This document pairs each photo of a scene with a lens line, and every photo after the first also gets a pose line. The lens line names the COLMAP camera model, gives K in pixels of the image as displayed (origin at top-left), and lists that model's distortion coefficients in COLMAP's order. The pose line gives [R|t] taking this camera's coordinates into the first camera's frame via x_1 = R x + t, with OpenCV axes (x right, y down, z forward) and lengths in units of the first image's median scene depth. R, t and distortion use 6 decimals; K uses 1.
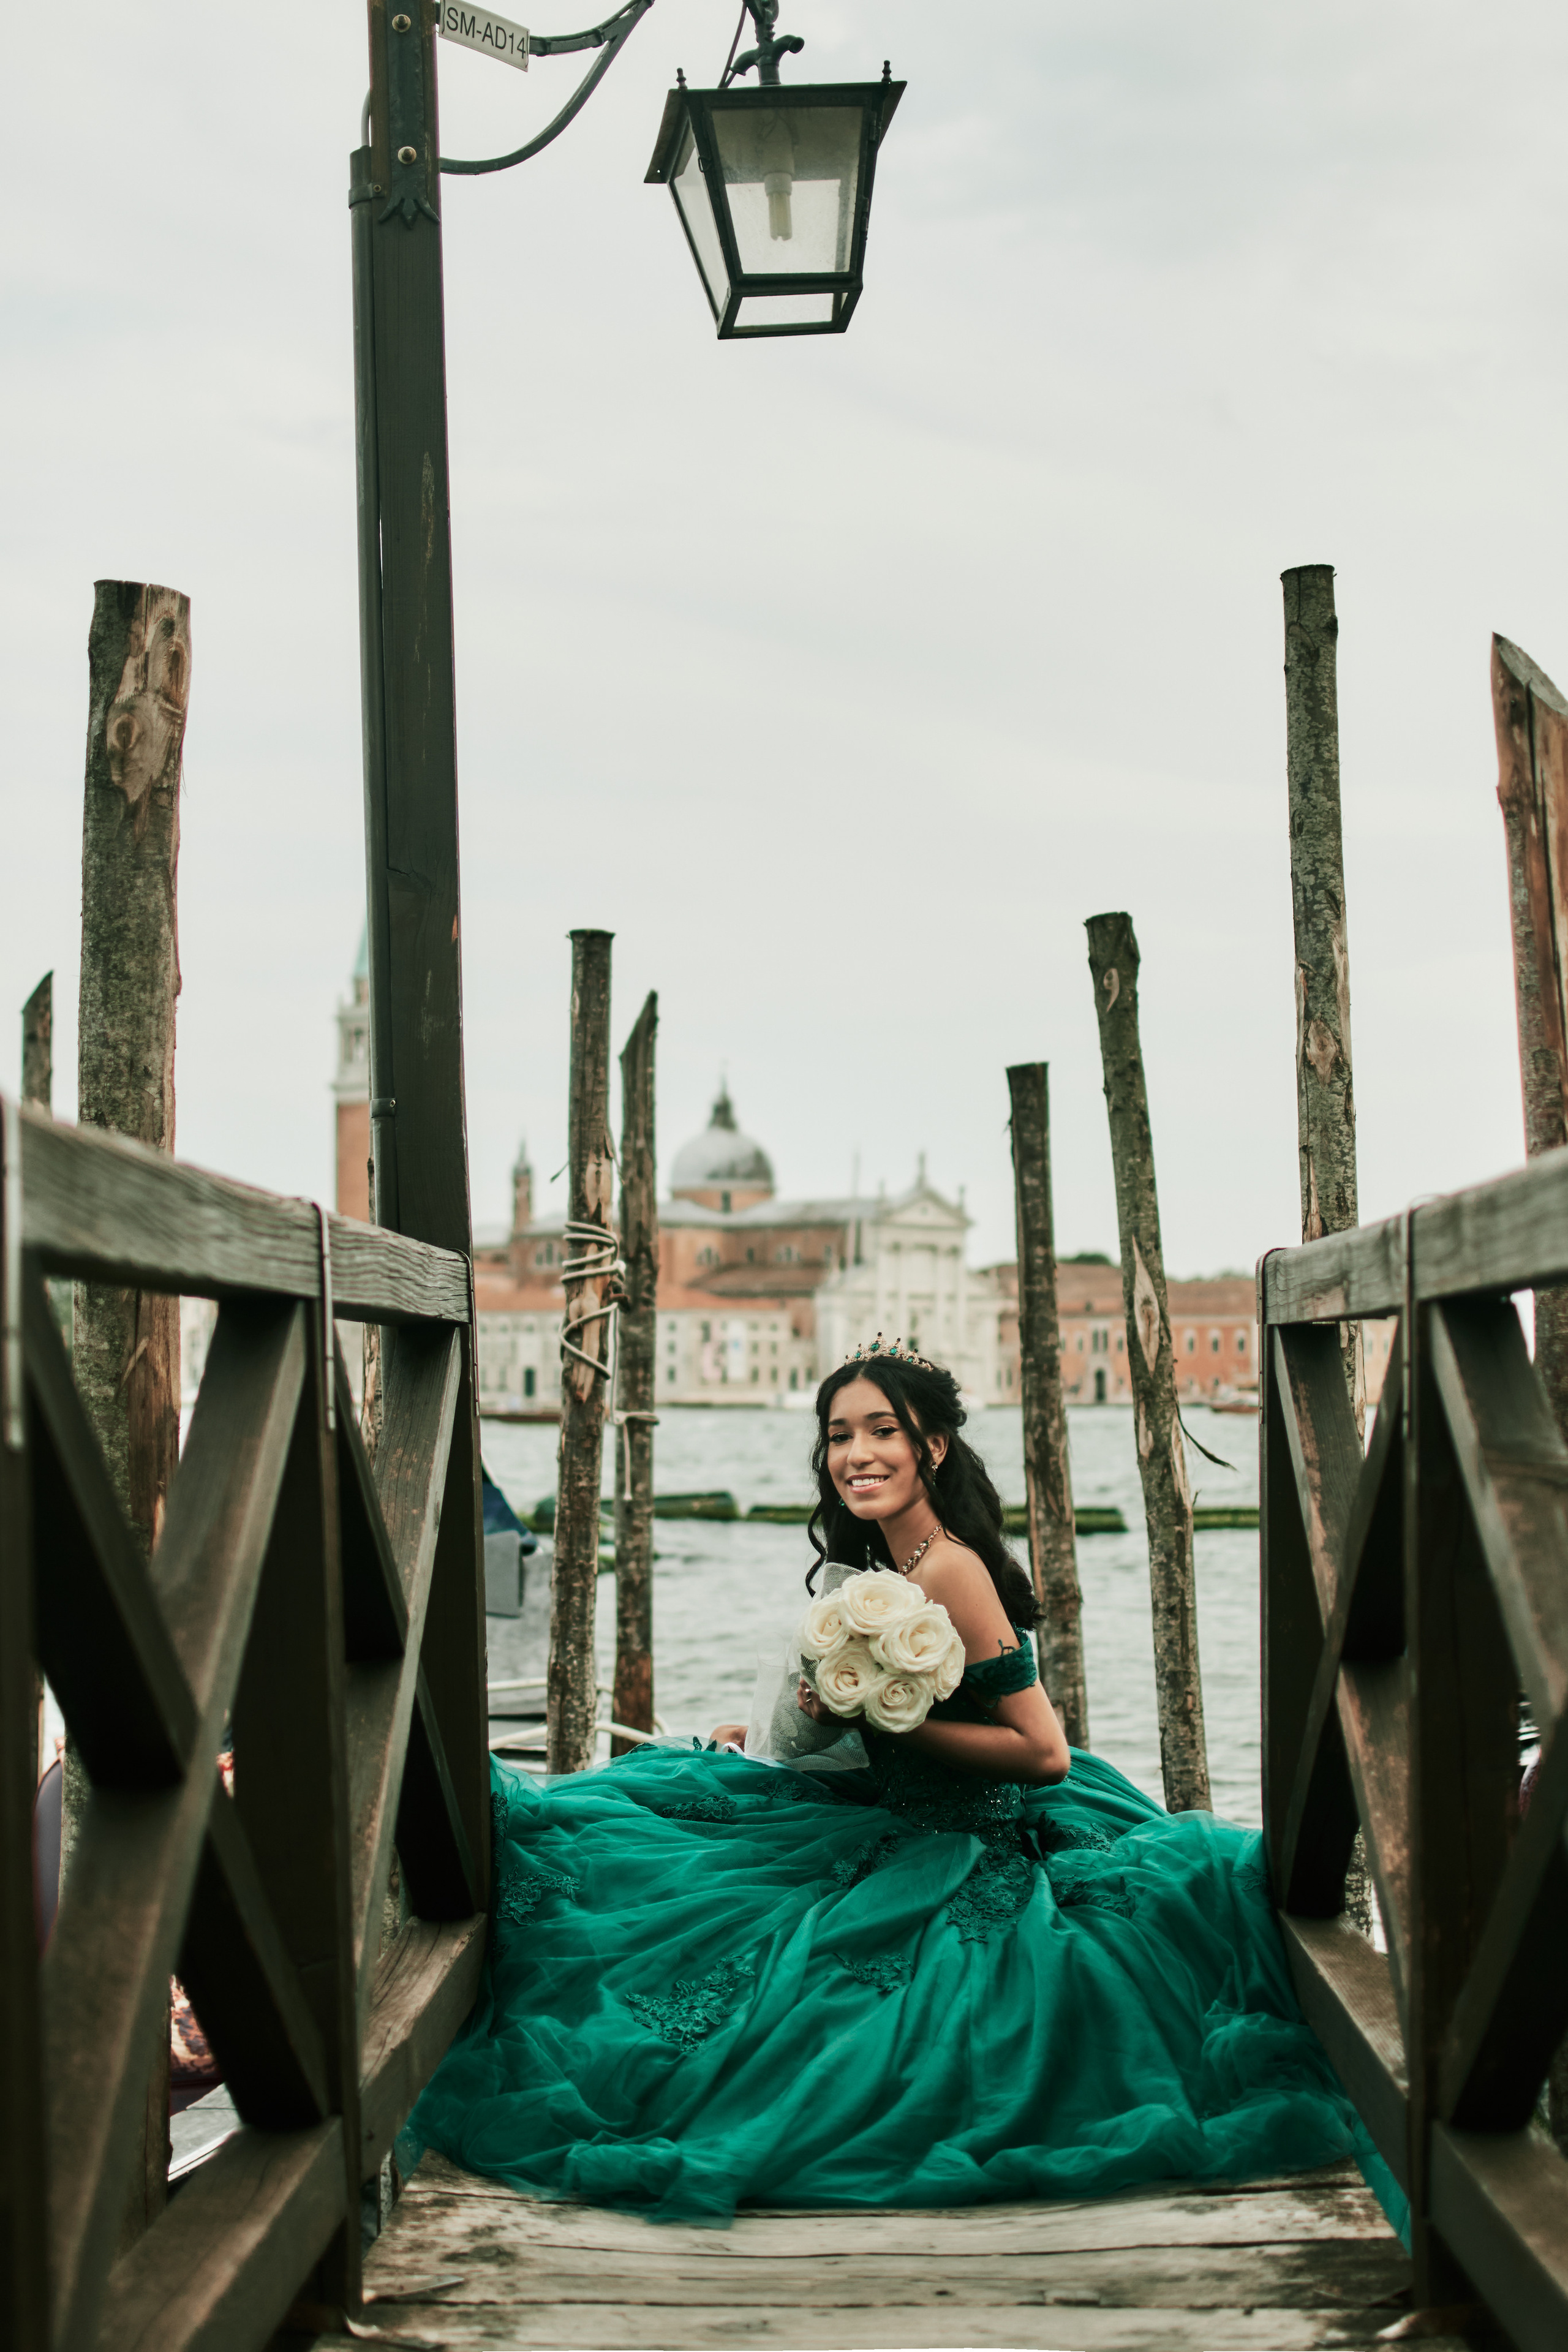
lens RADIAL K [[3979.5, 0, 777.1], [0, 3979.5, 1171.8], [0, 0, 1]] dist [0.014688, 0.000000]
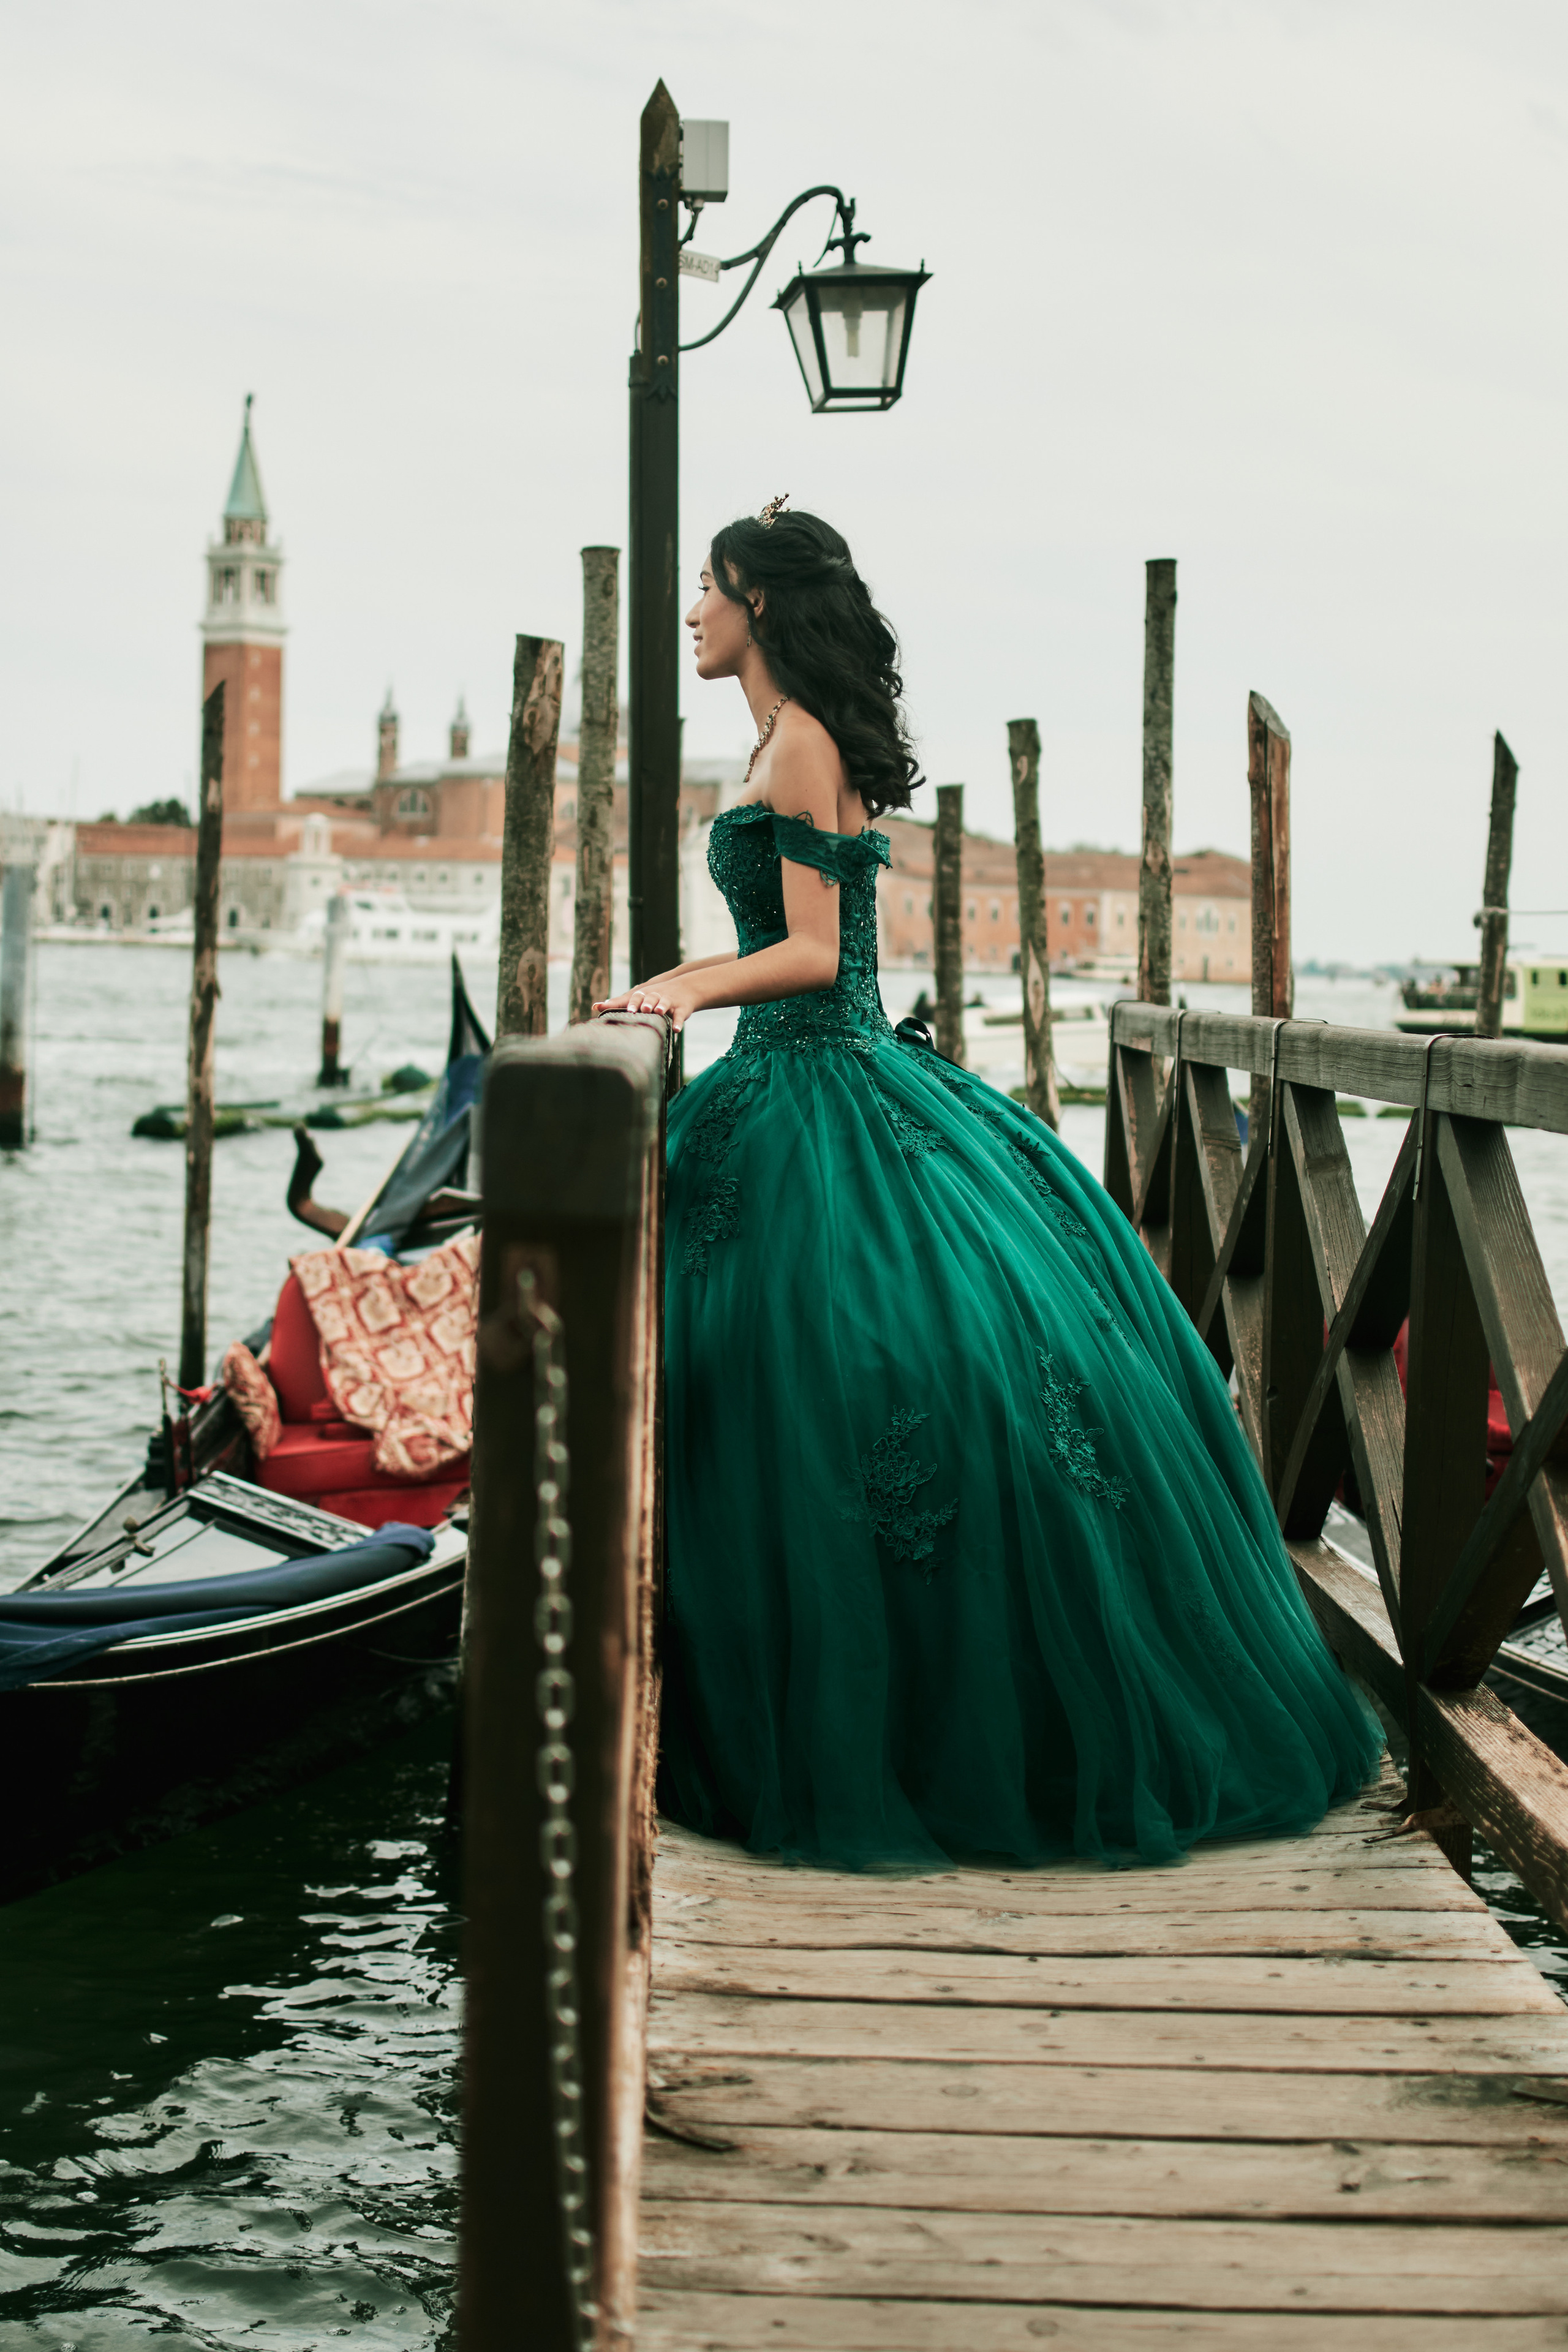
lens RADIAL K [[3979.5, 0, 805.7], [0, 3979.5, 1192.2], [0, 0, 1]] dist [0.014688, 0.000000]
pose [[0.998290, 0.034148, 0.047449, -0.084996], [-0.039456, 0.992482, 0.115861, -0.081211], [-0.043136, -0.117535, 0.992132, -0.676857]]
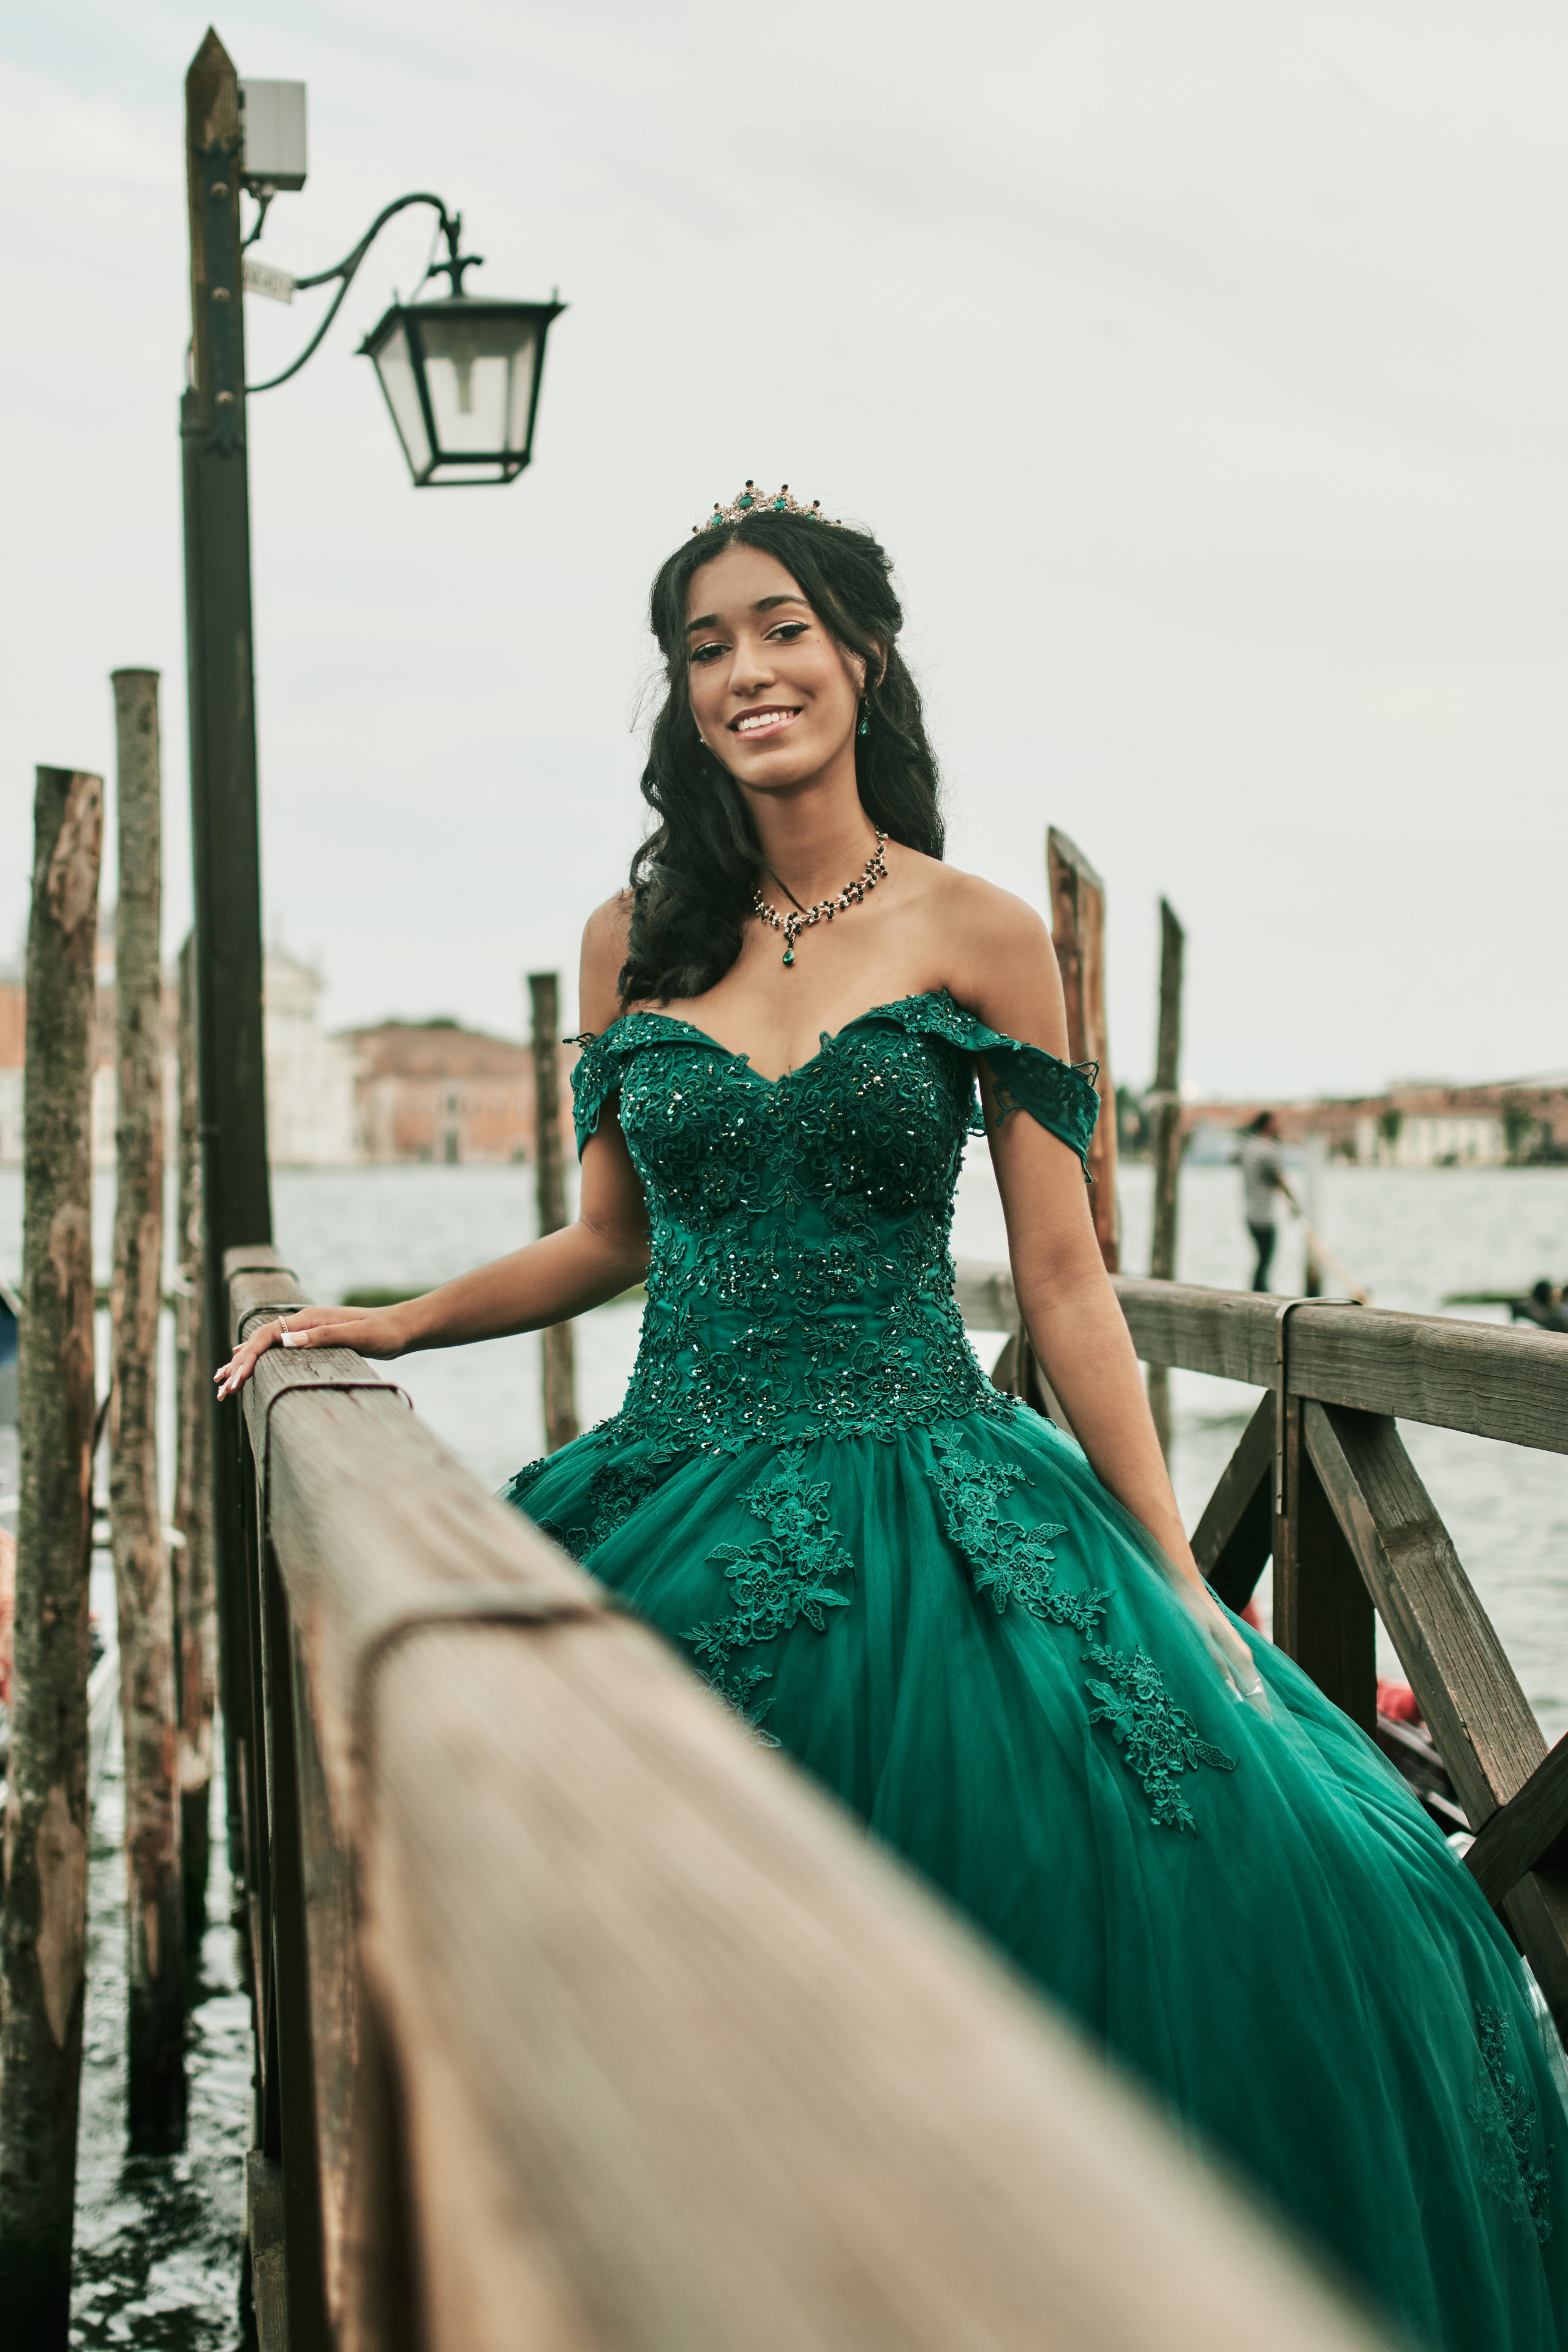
lens RADIAL K [[3979.5, 0, 841.7], [0, 3979.5, 1126.2], [0, 0, 1]] dist [0.014688, 0.000000]
pose [[0.983991, 0.007499, 0.178061, -0.105279], [-0.016231, 0.998733, 0.047634, -0.070116], [-0.177478, -0.049762, 0.982866, -0.279570]]
